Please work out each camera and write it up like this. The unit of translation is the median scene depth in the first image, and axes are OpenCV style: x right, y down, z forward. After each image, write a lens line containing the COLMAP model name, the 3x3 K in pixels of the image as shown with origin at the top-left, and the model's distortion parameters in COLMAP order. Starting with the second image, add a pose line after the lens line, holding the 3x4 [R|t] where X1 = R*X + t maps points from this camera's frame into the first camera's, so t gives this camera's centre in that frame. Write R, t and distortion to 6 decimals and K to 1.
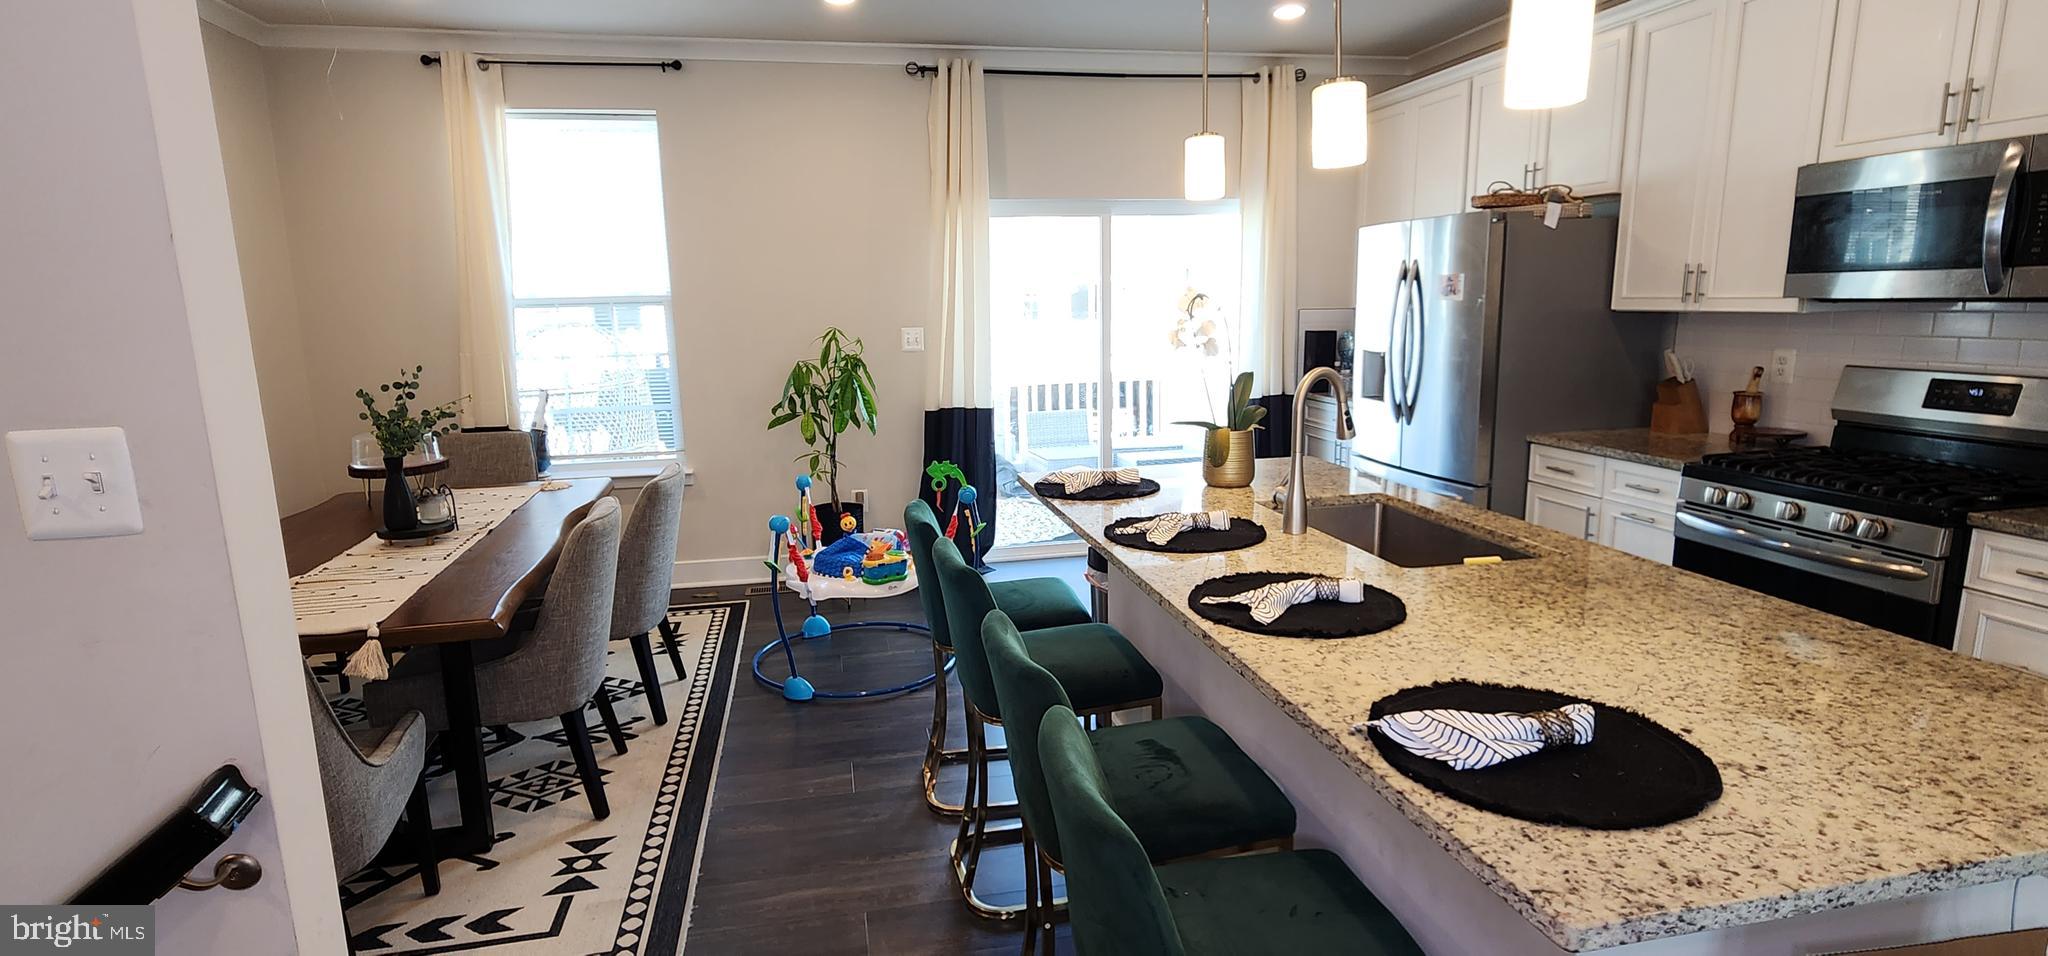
lens RADIAL K [[978.4, 0, 1012.7], [0, 978.4, 485.3], [0, 0, 1]] dist [-0.003539, 0.001239]
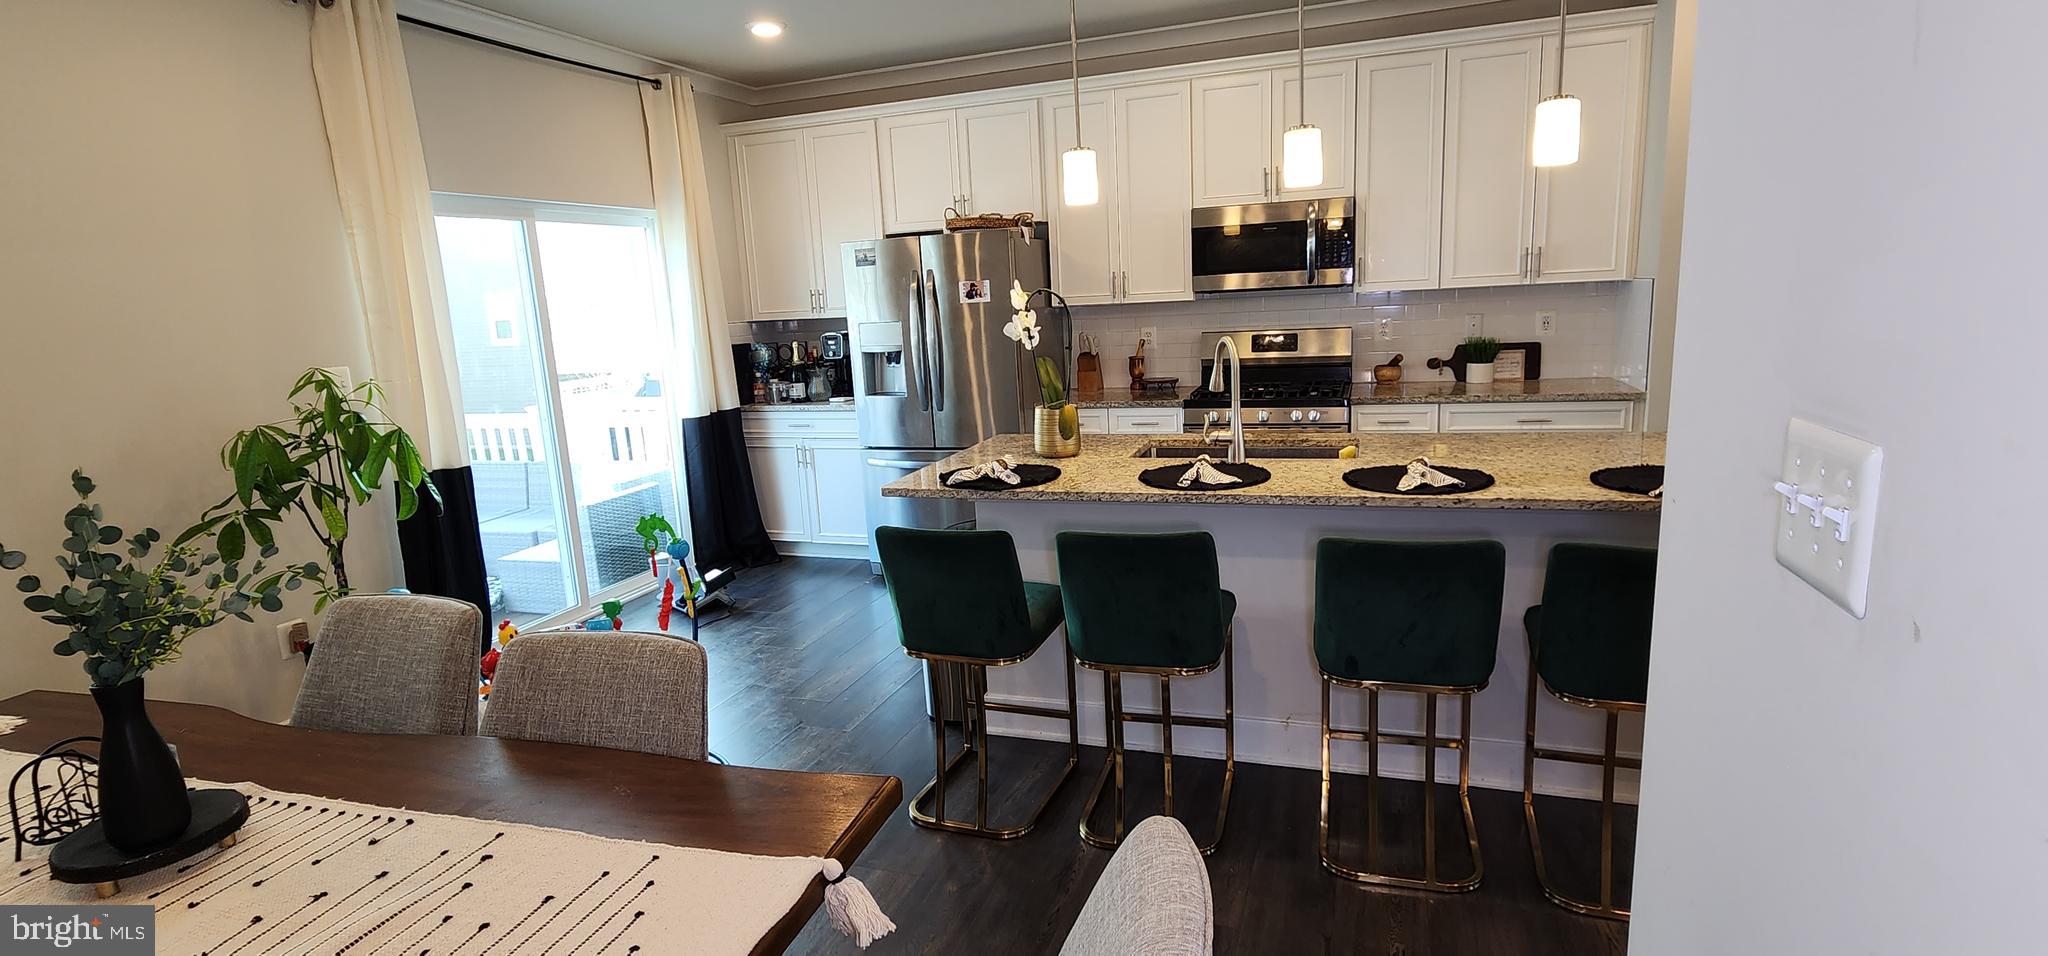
lens RADIAL K [[978.4, 0, 1012.8], [0, 978.4, 483.0], [0, 0, 1]] dist [-0.003539, 0.001239]
pose [[0.517744, -0.170406, 0.838393, -0.617221], [0.201526, 0.976679, 0.074062, -0.052248], [-0.831461, 0.130613, 0.540011, 0.346246]]
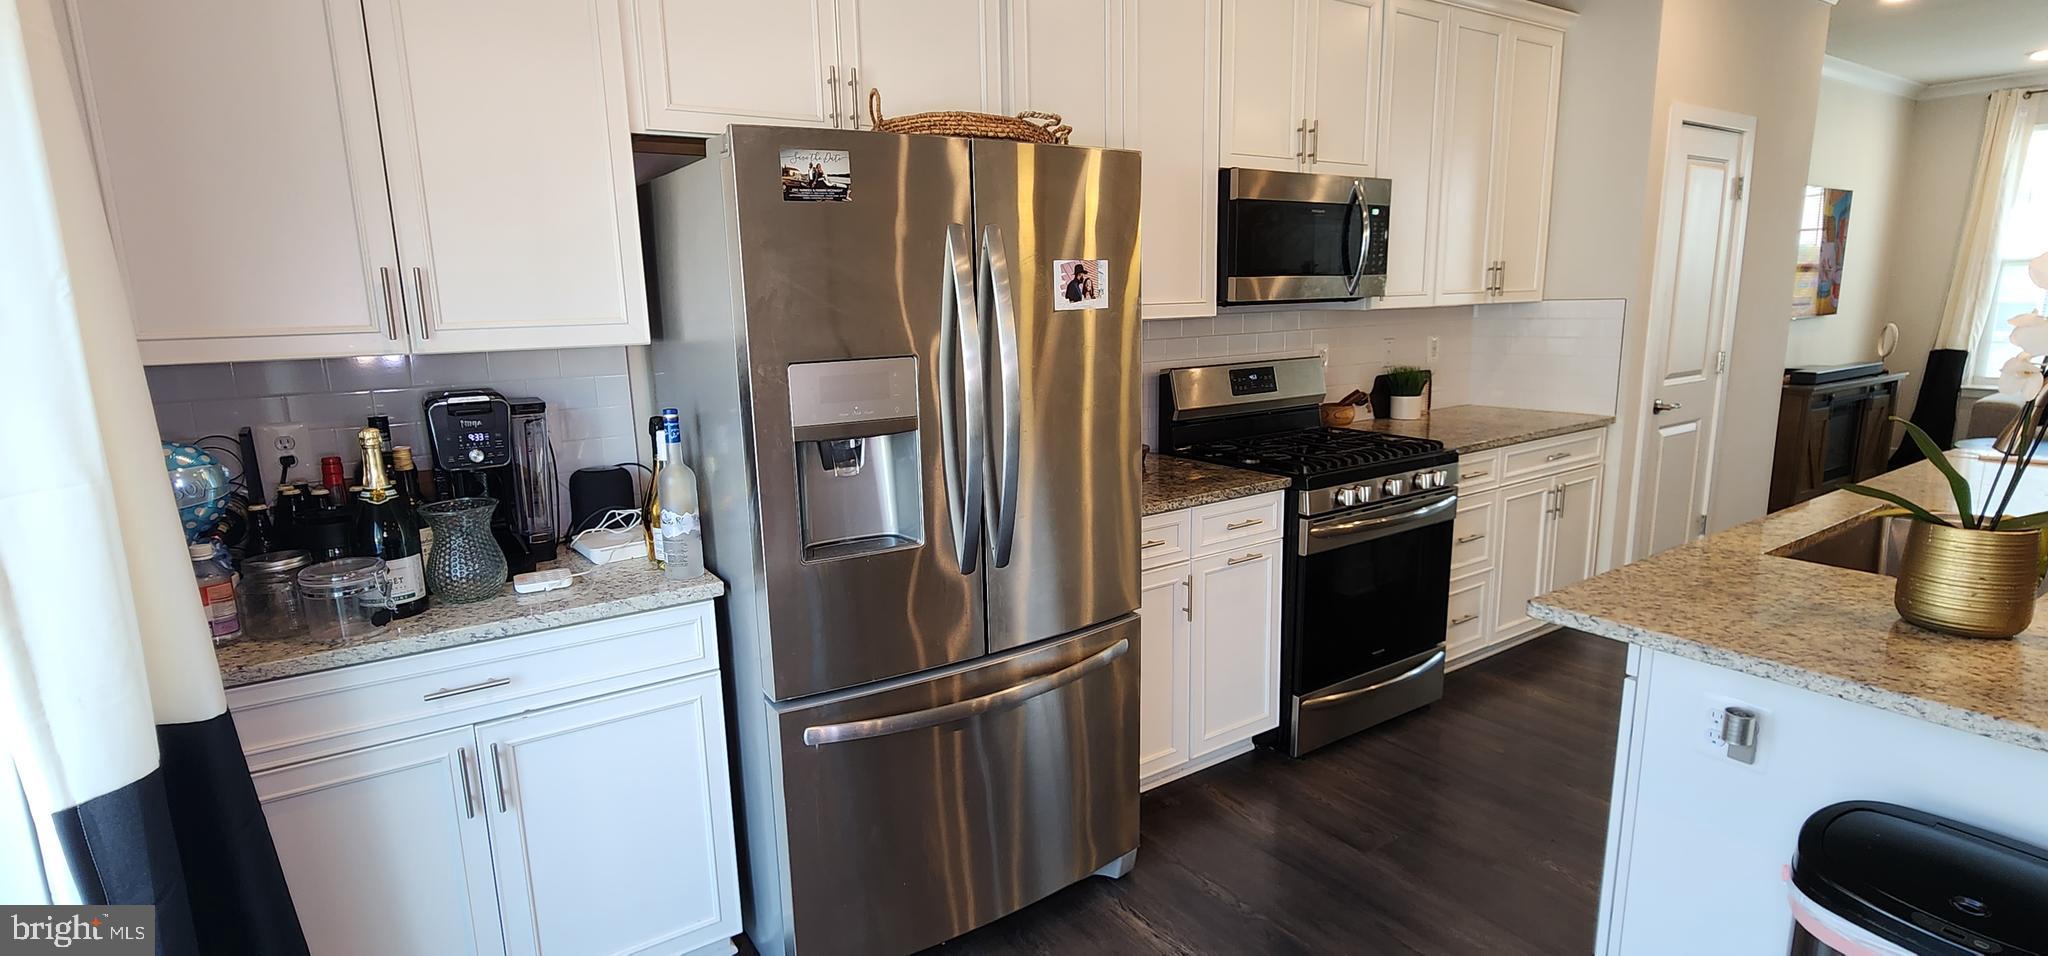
lens RADIAL K [[978.4, 0, 1013.6], [0, 978.4, 484.4], [0, 0, 1]] dist [-0.003539, 0.001239]
pose [[-0.379104, -0.145931, 0.913775, -0.044879], [0.206198, 0.949336, 0.237157, -0.242638], [-0.902088, 0.278326, -0.329807, 1.290984]]
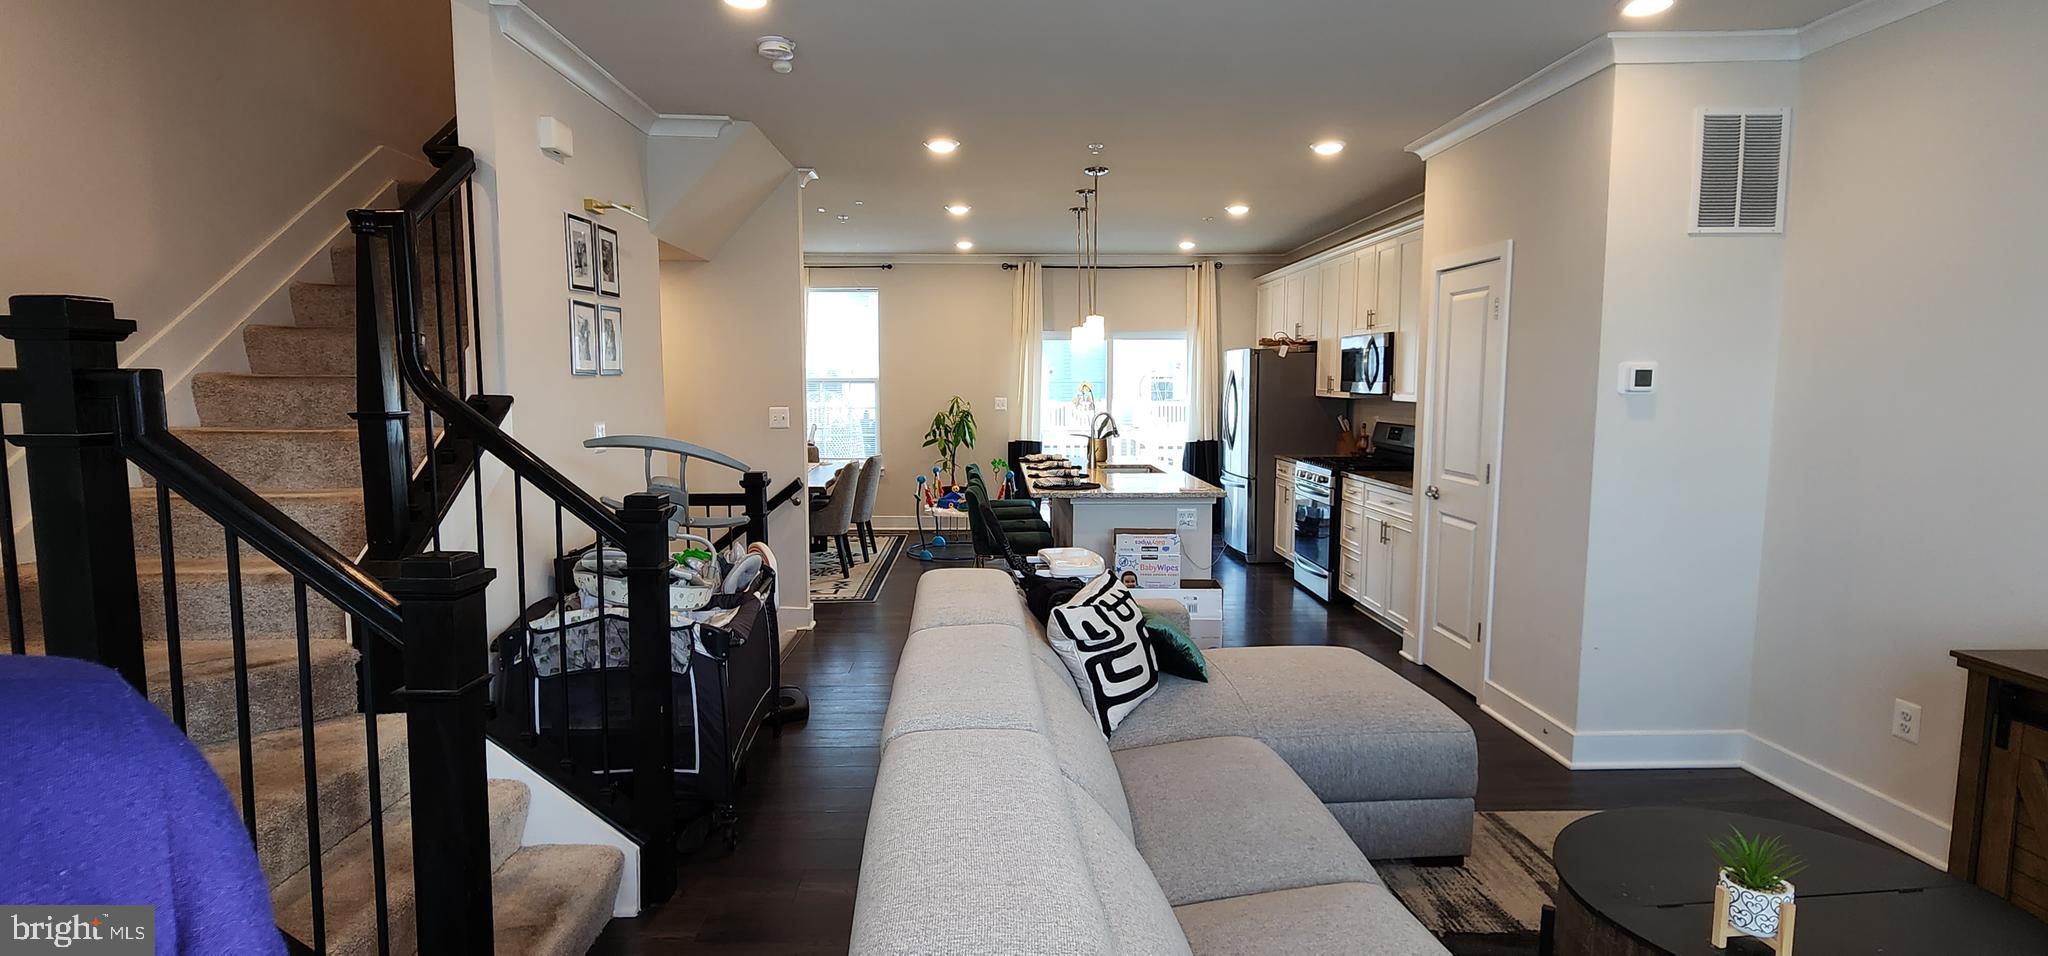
lens RADIAL K [[978.4, 0, 1011.6], [0, 978.4, 485.5], [0, 0, 1]] dist [-0.003539, 0.001239]
pose [[0.983918, 0.040076, -0.174065, 0.352118], [-0.053494, 0.995890, -0.073090, 0.200472], [0.170420, 0.081226, 0.982018, -1.158978]]
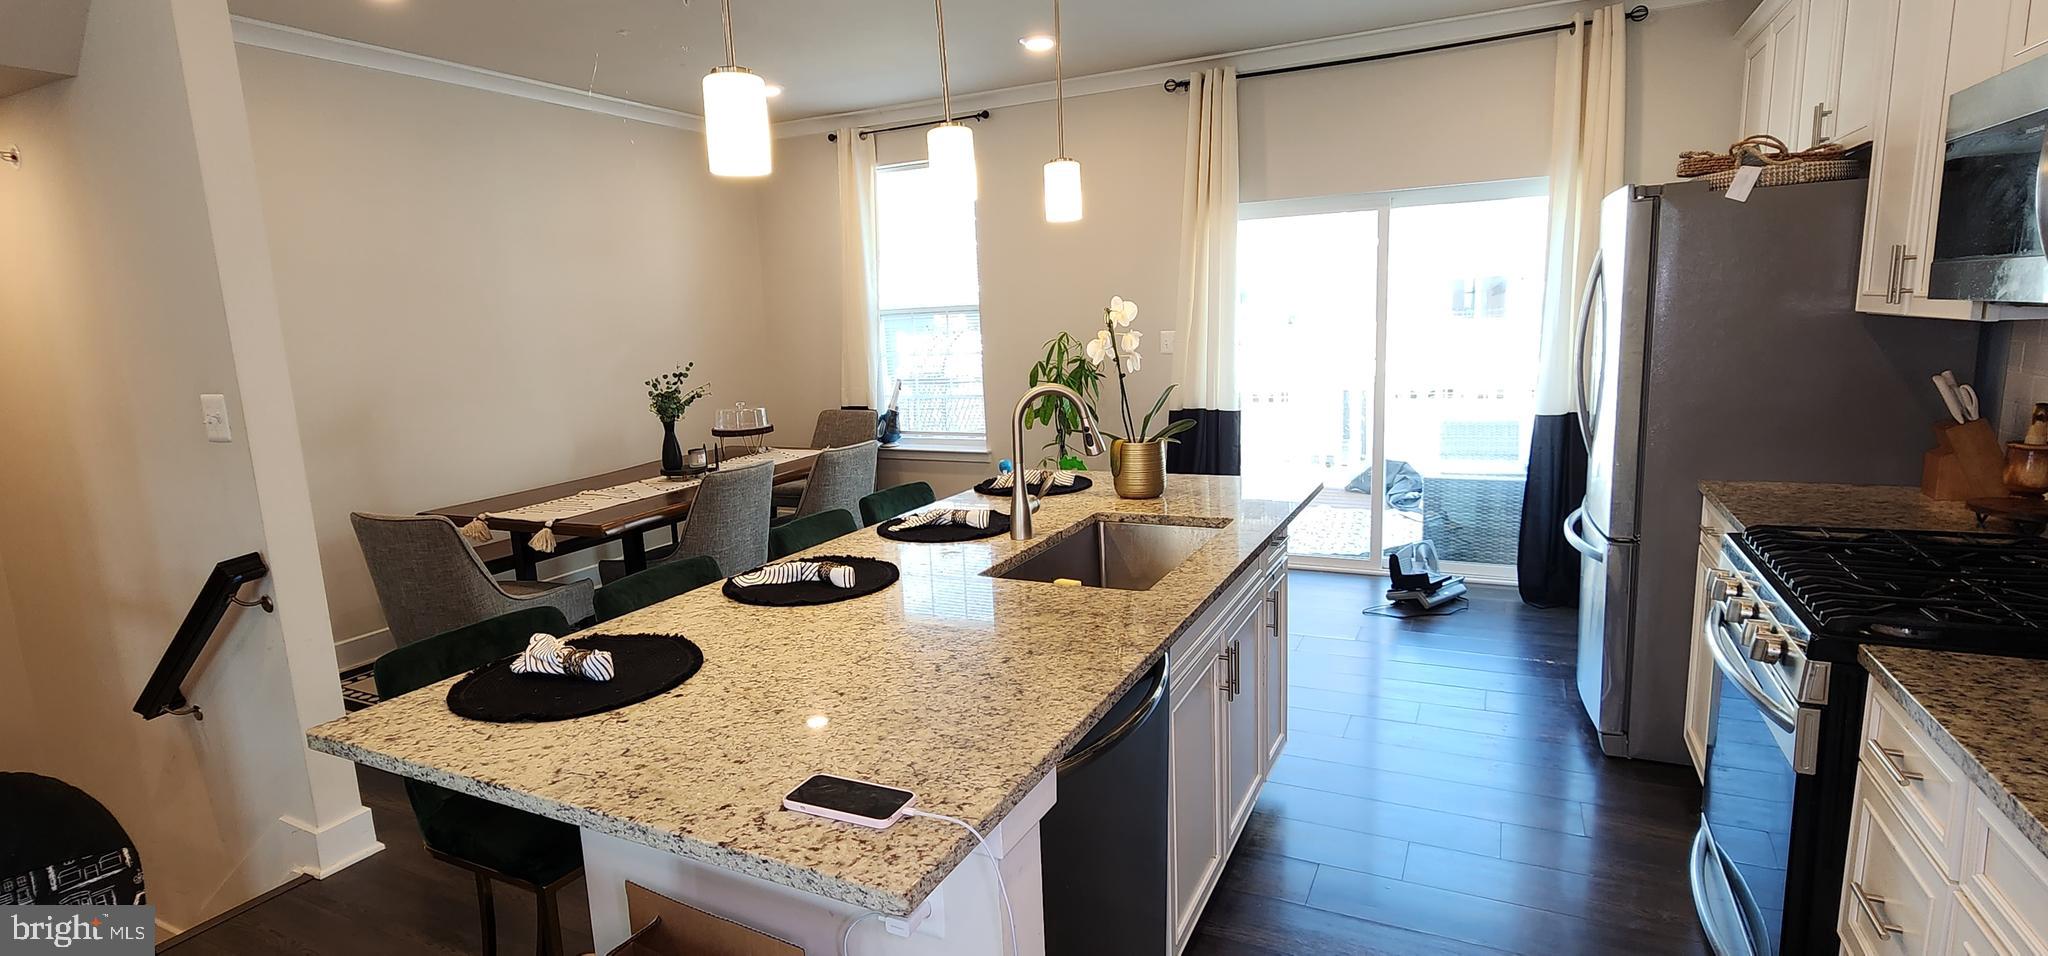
lens RADIAL K [[978.4, 0, 1012.1], [0, 978.4, 479.8], [0, 0, 1]] dist [-0.003539, 0.001239]
pose [[0.786939, 0.092835, -0.610007, 0.586387], [-0.090411, 0.995295, 0.034836, -0.032488], [0.610371, 0.027738, 0.791630, 0.096024]]
